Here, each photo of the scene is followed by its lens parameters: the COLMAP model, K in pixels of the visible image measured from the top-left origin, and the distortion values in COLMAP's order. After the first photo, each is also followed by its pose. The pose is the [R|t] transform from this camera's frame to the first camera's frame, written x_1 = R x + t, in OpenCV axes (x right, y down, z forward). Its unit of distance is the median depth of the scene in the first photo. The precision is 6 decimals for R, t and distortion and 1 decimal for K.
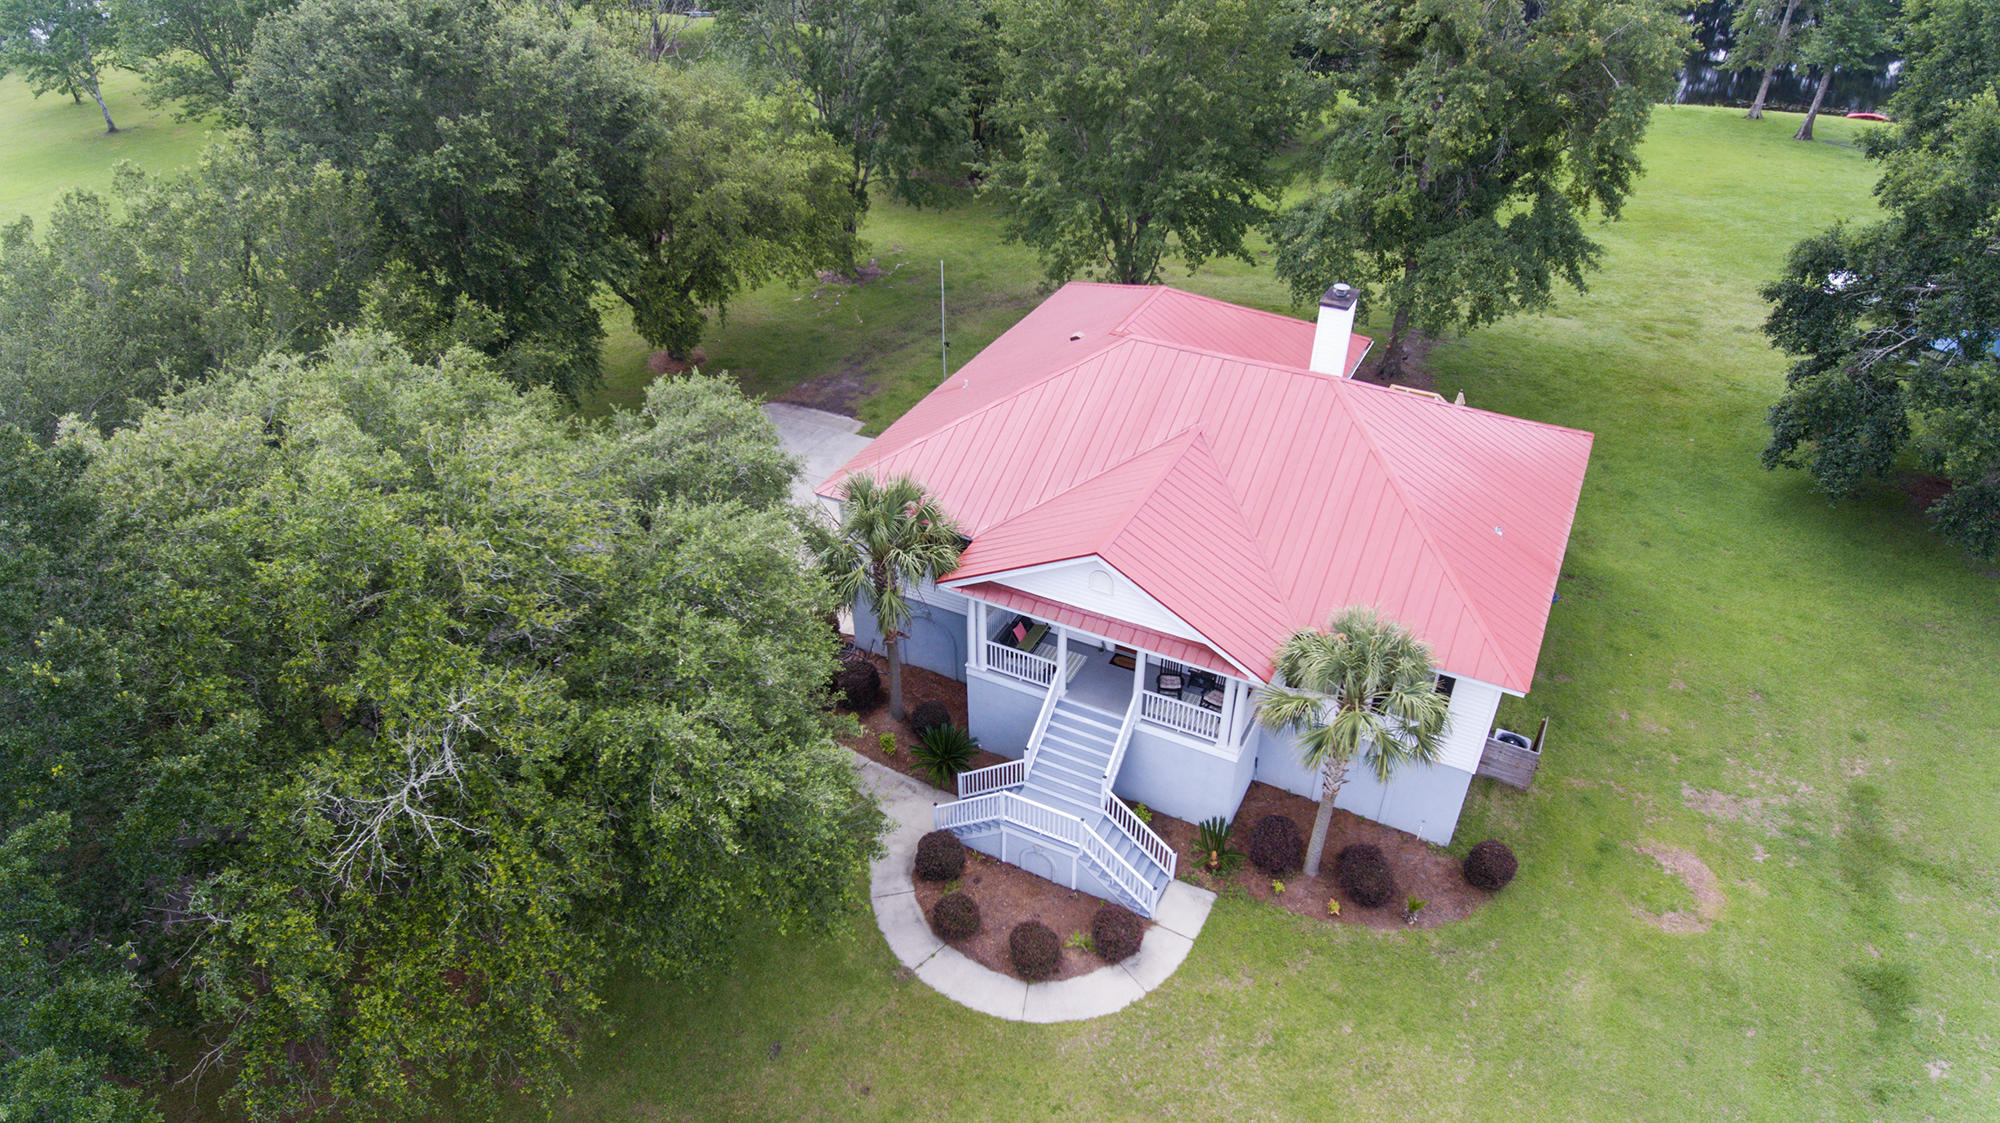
lens RADIAL K [[1189.6, 0, 995.4], [0, 1189.6, 616.1], [0, 0, 1]] dist [-0.005265, -0.003273]
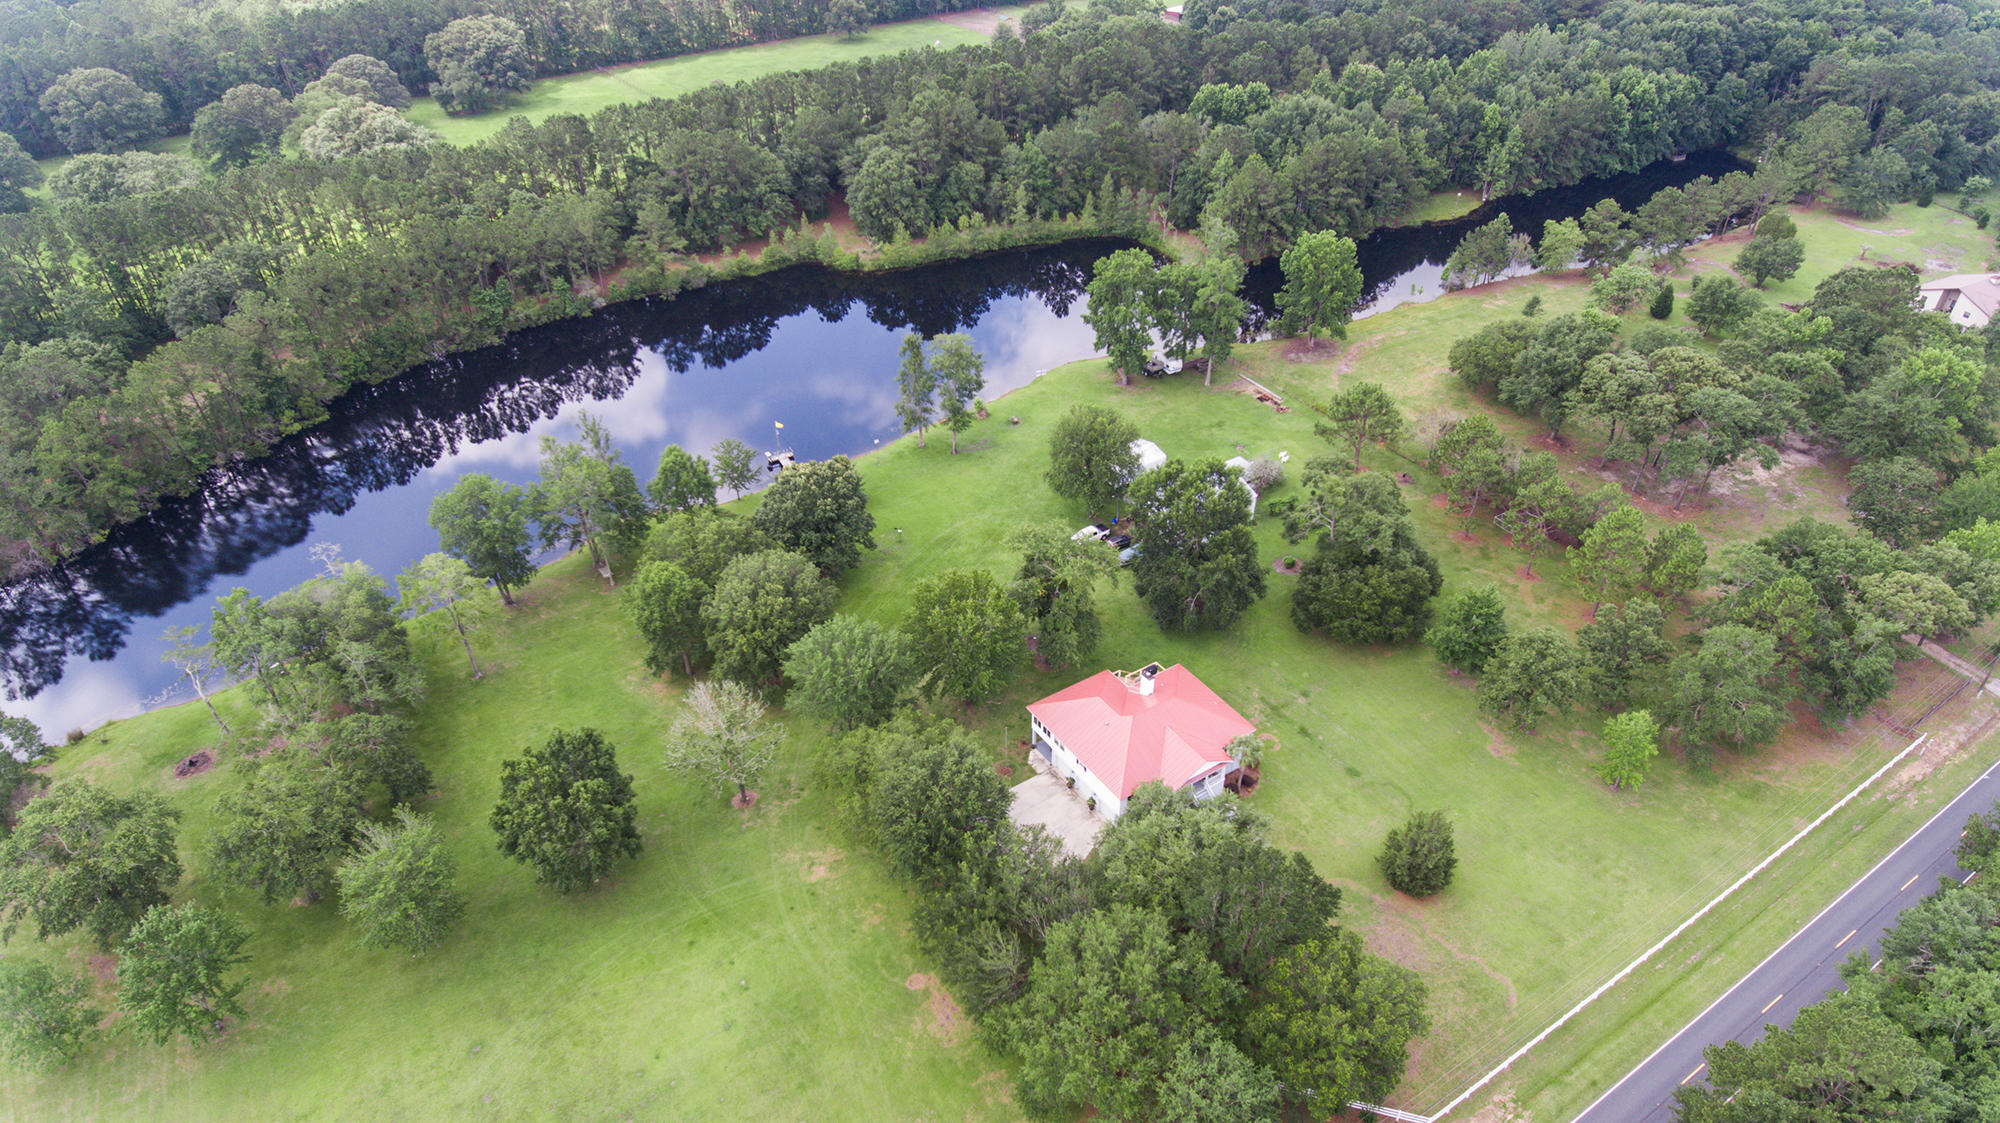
lens RADIAL K [[1185.8, 0, 986.2], [0, 1185.8, 620.7], [0, 0, 1]] dist [-0.028310, 0.025689]
pose [[0.494465, -0.540429, 0.680765, -2.951835], [0.533636, 0.806977, 0.253023, -1.965143], [-0.686103, 0.238170, 0.687414, -1.583940]]
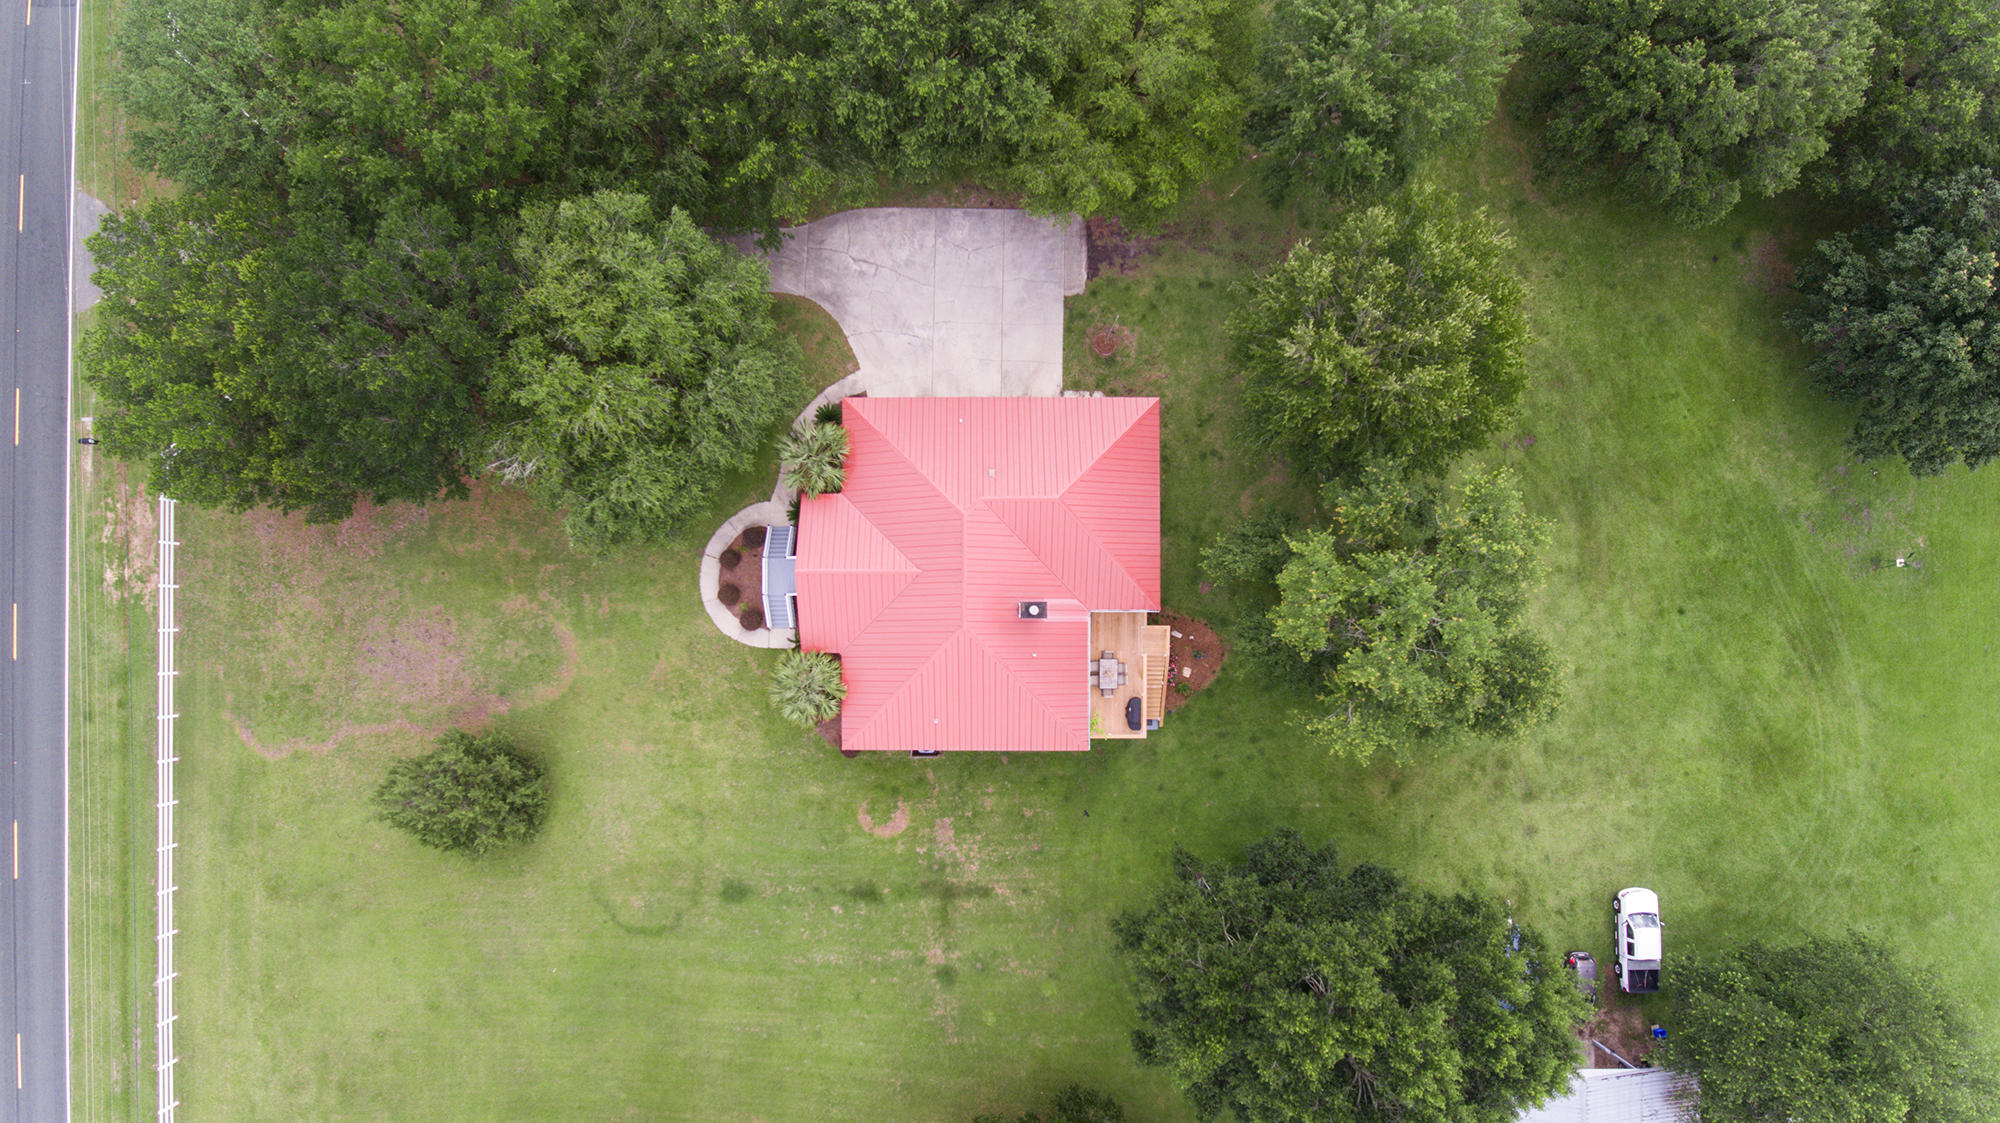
lens RADIAL K [[1187.6, 0, 997.8], [0, 1187.6, 612.8], [0, 0, 1]] dist [-0.037494, 0.025821]
pose [[0.462117, 0.886782, 0.008122, 0.296081], [-0.548308, 0.278511, 0.788537, -1.913274], [0.696997, -0.368850, 0.614934, -0.155029]]
